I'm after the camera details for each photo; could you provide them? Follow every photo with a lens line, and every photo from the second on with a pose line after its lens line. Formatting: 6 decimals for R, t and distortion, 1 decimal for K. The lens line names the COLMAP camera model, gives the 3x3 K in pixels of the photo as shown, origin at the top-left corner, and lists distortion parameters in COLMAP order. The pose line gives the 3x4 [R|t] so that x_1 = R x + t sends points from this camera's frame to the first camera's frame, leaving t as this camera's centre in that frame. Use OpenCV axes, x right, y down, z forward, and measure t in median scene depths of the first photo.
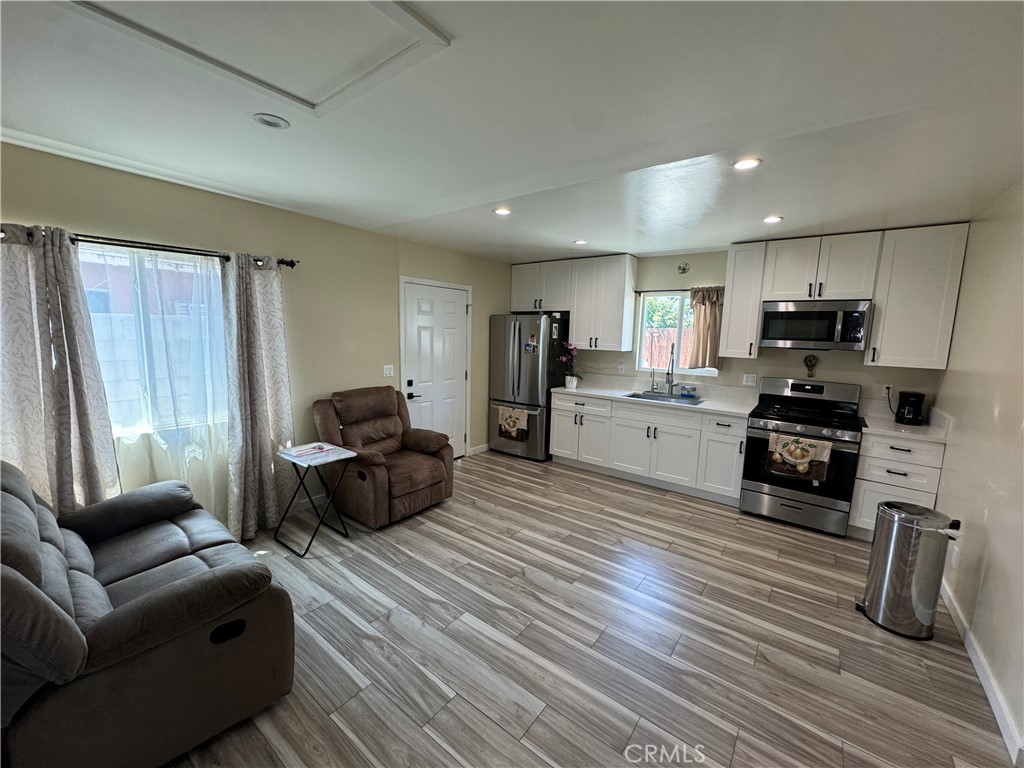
lens RADIAL K [[408.6, 0, 511.9], [0, 408.6, 384.4], [0, 0, 1]] dist [-0.004091, 0.000912]
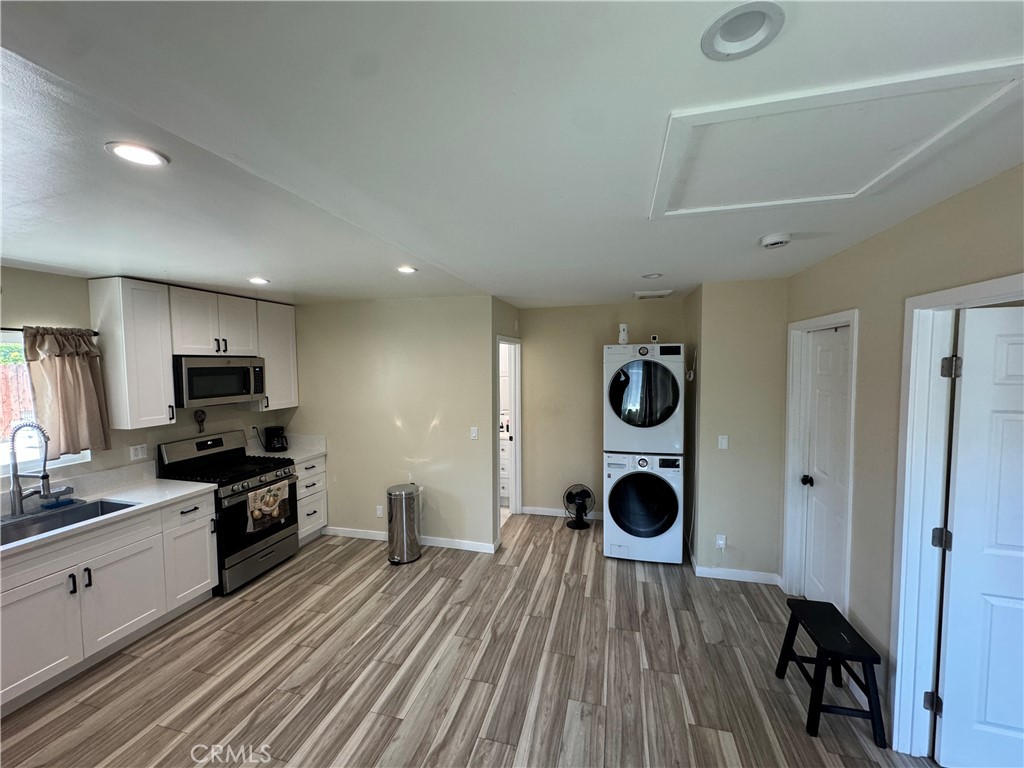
lens RADIAL K [[408.6, 0, 512.2], [0, 408.6, 382.5], [0, 0, 1]] dist [-0.004091, 0.000912]
pose [[-0.389409, -0.070302, 0.918378, -0.576286], [0.119028, 0.984881, 0.125862, -0.225411], [-0.913342, 0.158325, -0.375154, 0.903165]]
